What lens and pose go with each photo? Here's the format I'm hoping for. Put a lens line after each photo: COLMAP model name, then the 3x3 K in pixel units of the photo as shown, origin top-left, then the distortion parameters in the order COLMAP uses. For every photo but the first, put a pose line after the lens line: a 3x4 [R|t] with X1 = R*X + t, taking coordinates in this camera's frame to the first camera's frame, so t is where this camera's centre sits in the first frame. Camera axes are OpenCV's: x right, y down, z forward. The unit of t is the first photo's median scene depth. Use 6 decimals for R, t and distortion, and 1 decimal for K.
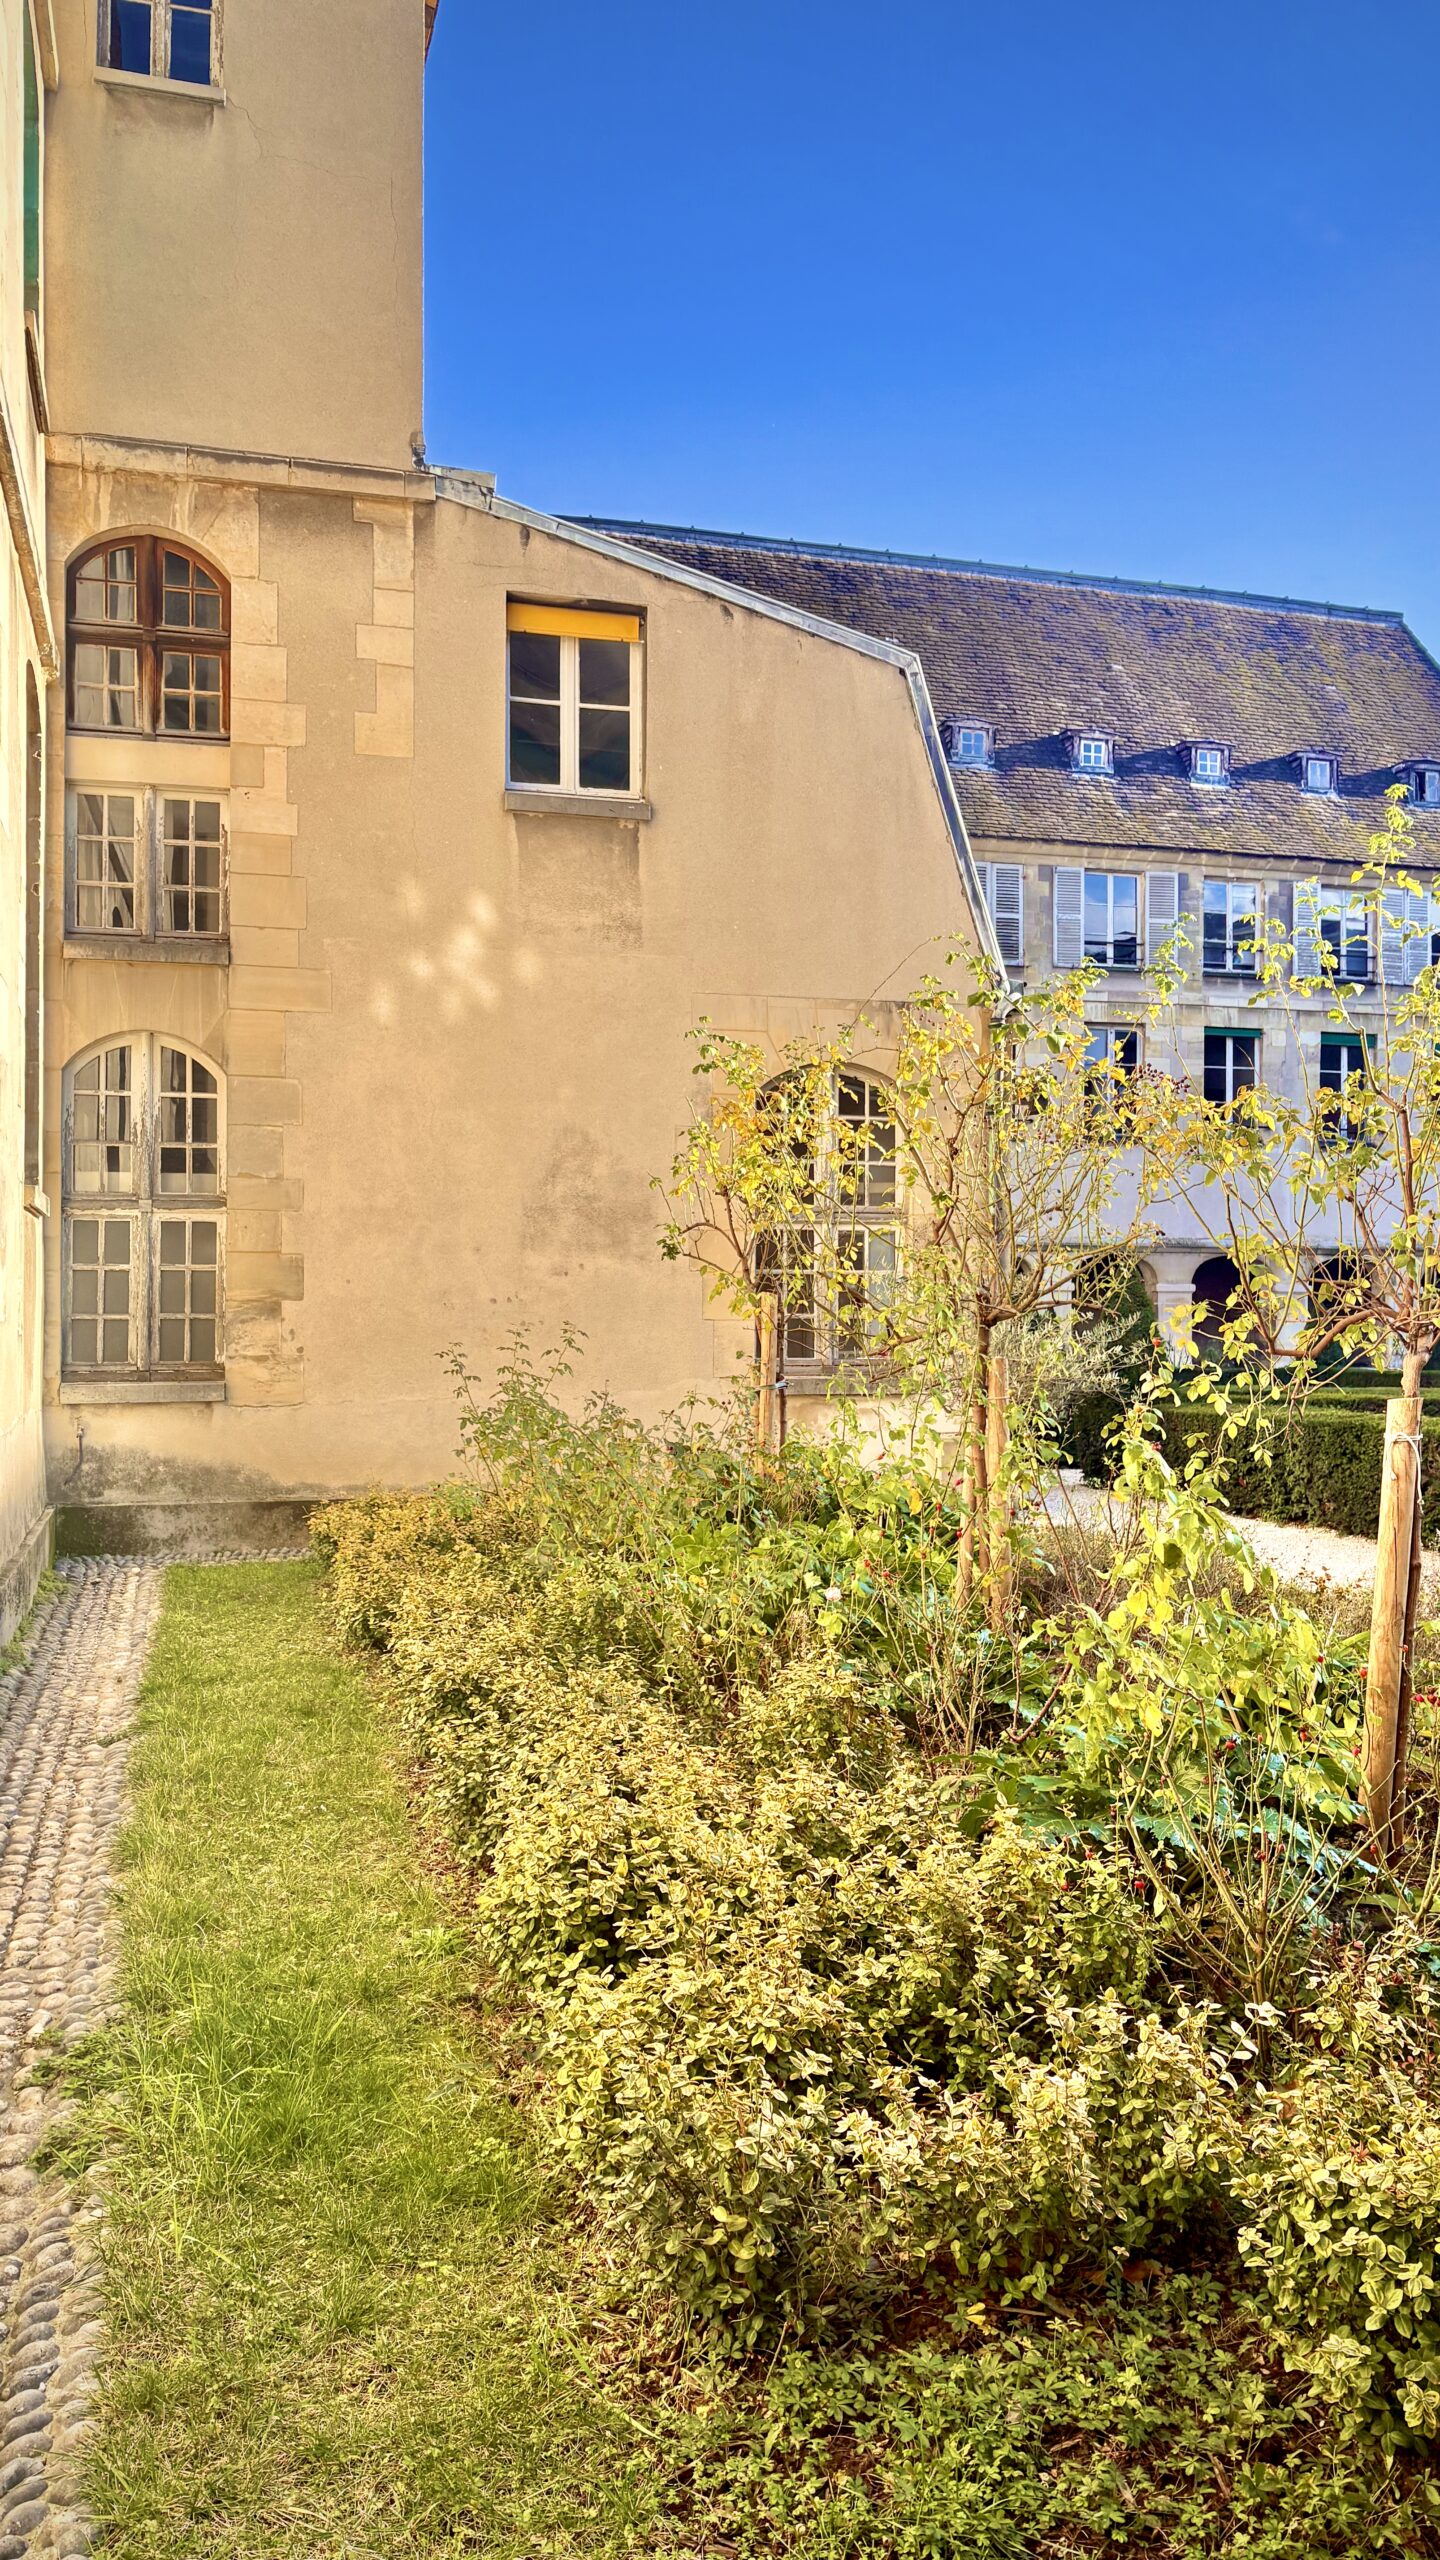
lens RADIAL K [[1929.9, 0, 720.4], [0, 1929.9, 1284.5], [0, 0, 1]] dist [0.016188, -0.010715]
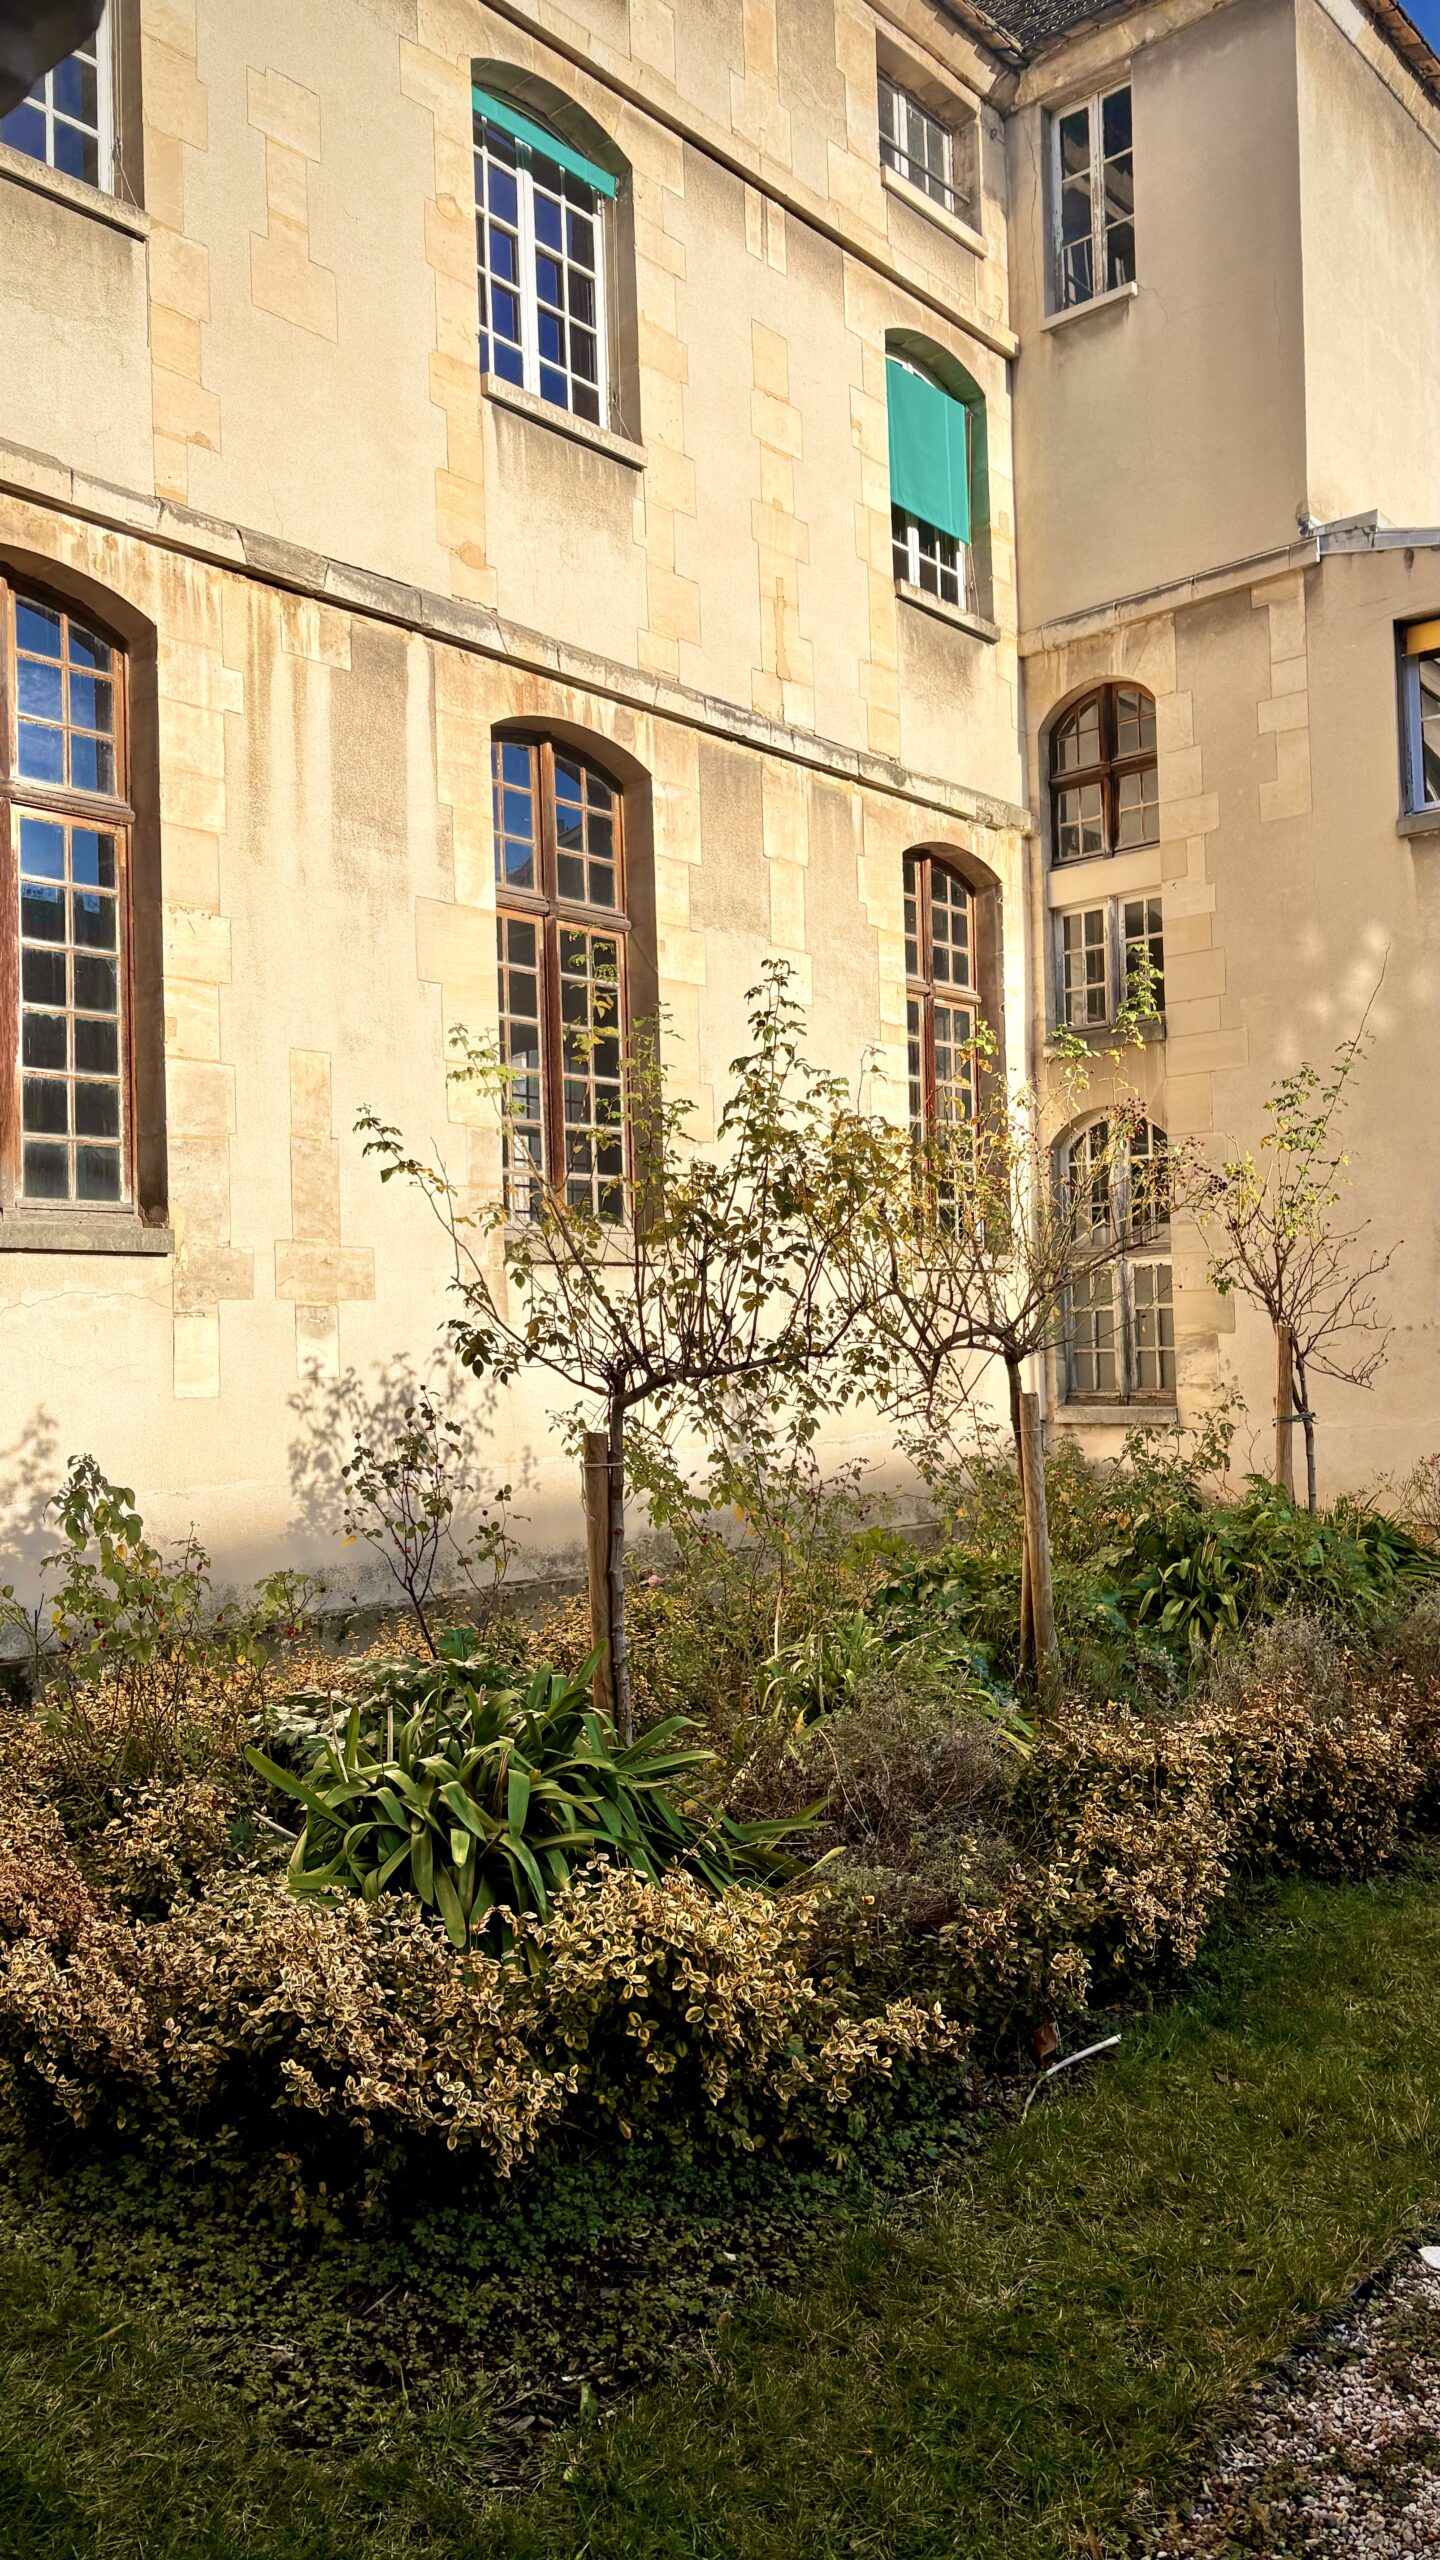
lens RADIAL K [[1929.9, 0, 720.4], [0, 1929.9, 1286.1], [0, 0, 1]] dist [0.016188, -0.010715]
pose [[0.563140, -0.052839, -0.824671, 0.519058], [0.039727, 0.998531, -0.036851, 0.011019], [0.825406, -0.012009, 0.564412, 0.141966]]
